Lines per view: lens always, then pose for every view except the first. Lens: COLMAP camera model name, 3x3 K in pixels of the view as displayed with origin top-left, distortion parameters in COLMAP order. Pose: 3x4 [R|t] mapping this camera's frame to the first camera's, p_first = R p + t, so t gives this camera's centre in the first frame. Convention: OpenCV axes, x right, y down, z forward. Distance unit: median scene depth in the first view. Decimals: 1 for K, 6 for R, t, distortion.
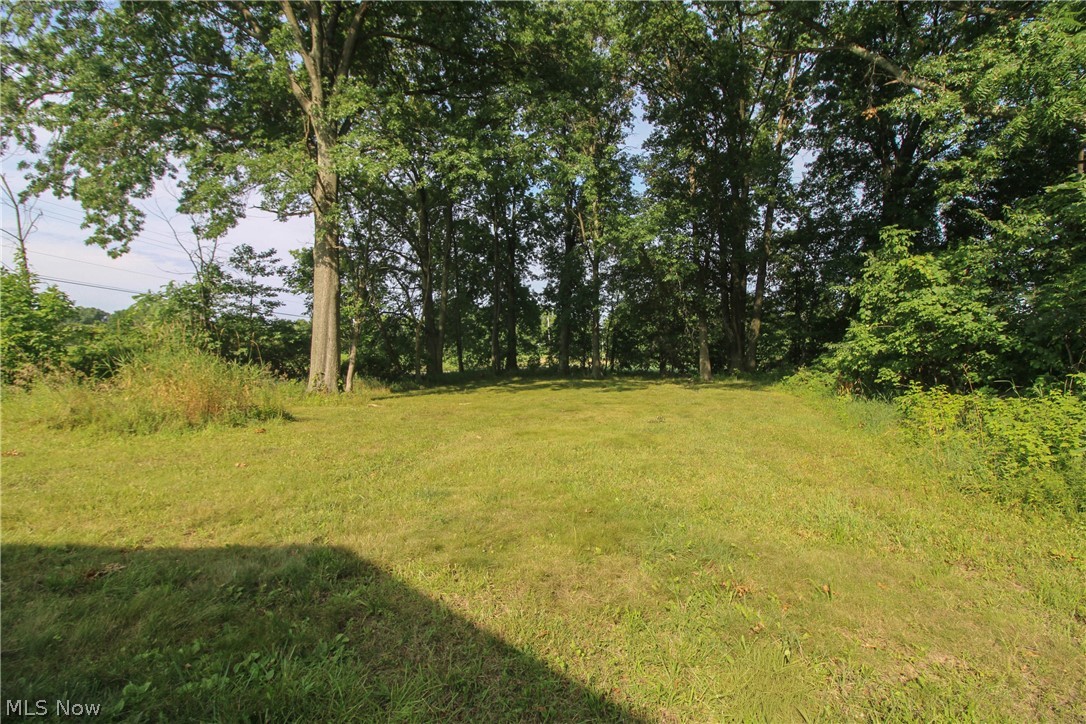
lens RADIAL K [[521.0, 0, 543.2], [0, 521.0, 362.3], [0, 0, 1]] dist [-0.003634, -0.006520]
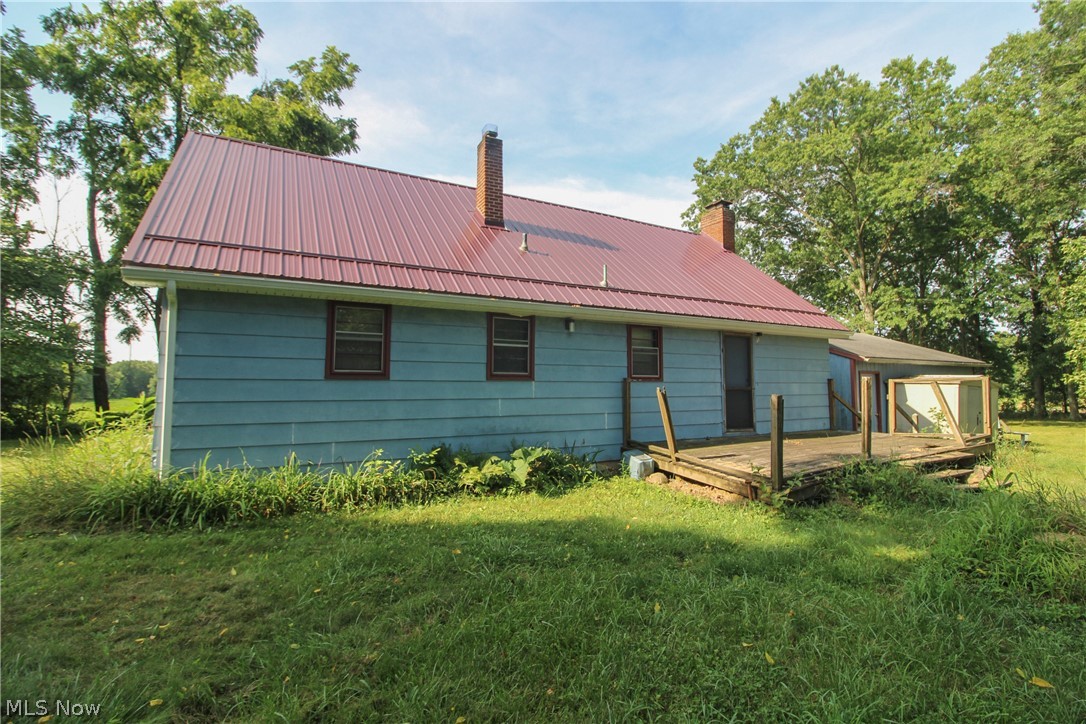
lens RADIAL K [[521.0, 0, 544.6], [0, 521.0, 360.2], [0, 0, 1]] dist [-0.003634, -0.006520]
pose [[0.727833, -0.066457, -0.682527, 0.024633], [0.004763, 0.995759, -0.091876, -0.003543], [0.685738, 0.063619, 0.725063, -0.553260]]
